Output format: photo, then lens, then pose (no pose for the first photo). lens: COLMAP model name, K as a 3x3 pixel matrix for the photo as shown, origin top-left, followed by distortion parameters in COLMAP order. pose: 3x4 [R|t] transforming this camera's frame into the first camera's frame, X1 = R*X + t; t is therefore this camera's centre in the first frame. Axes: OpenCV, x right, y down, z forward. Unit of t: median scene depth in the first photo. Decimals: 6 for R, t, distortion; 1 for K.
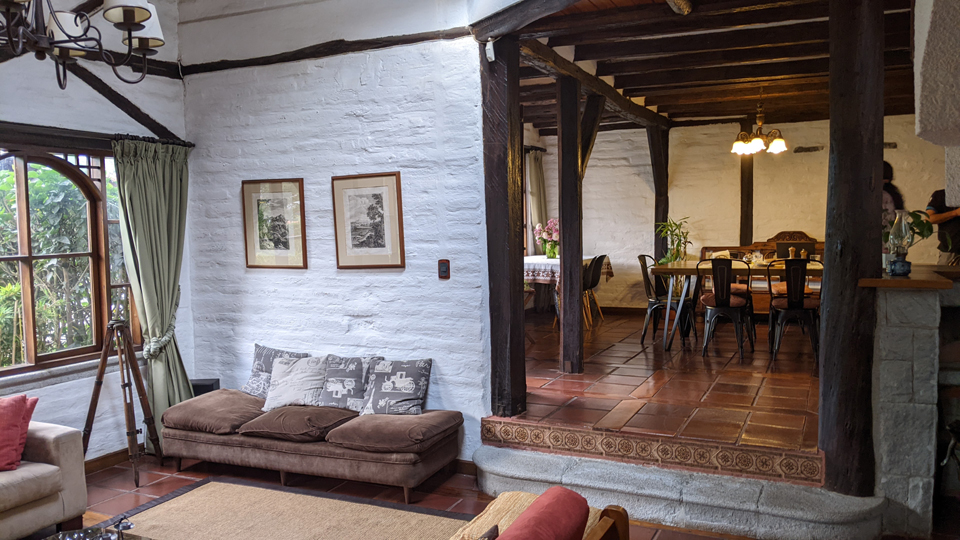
lens RADIAL K [[766.8, 0, 480.6], [0, 766.8, 272.3], [0, 0, 1]] dist [0.003758, -0.037048]
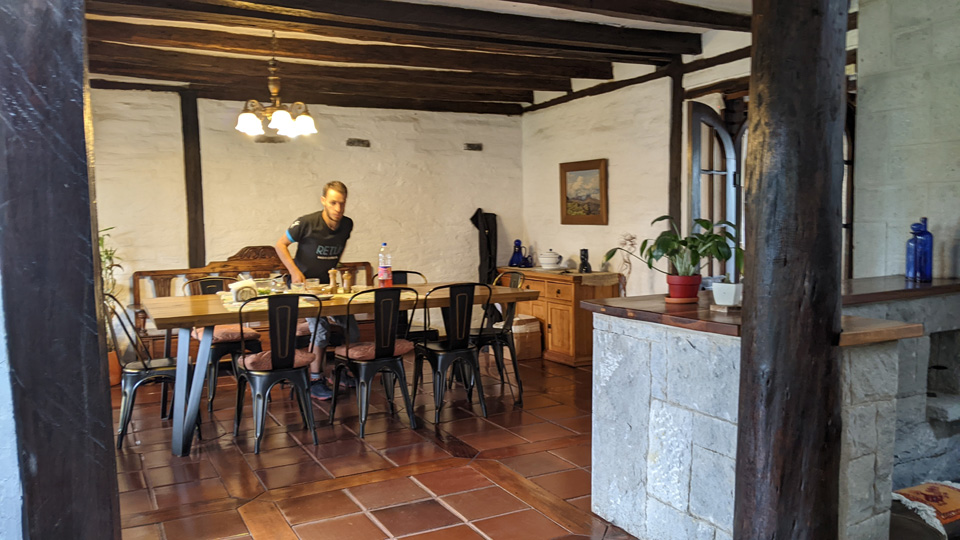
lens RADIAL K [[766.8, 0, 479.9], [0, 766.8, 273.4], [0, 0, 1]] dist [0.003758, -0.037048]
pose [[0.610455, -0.042632, 0.790903, -0.056750], [0.052208, 0.998545, 0.013528, -0.024529], [-0.790328, 0.033034, 0.611793, 0.350789]]
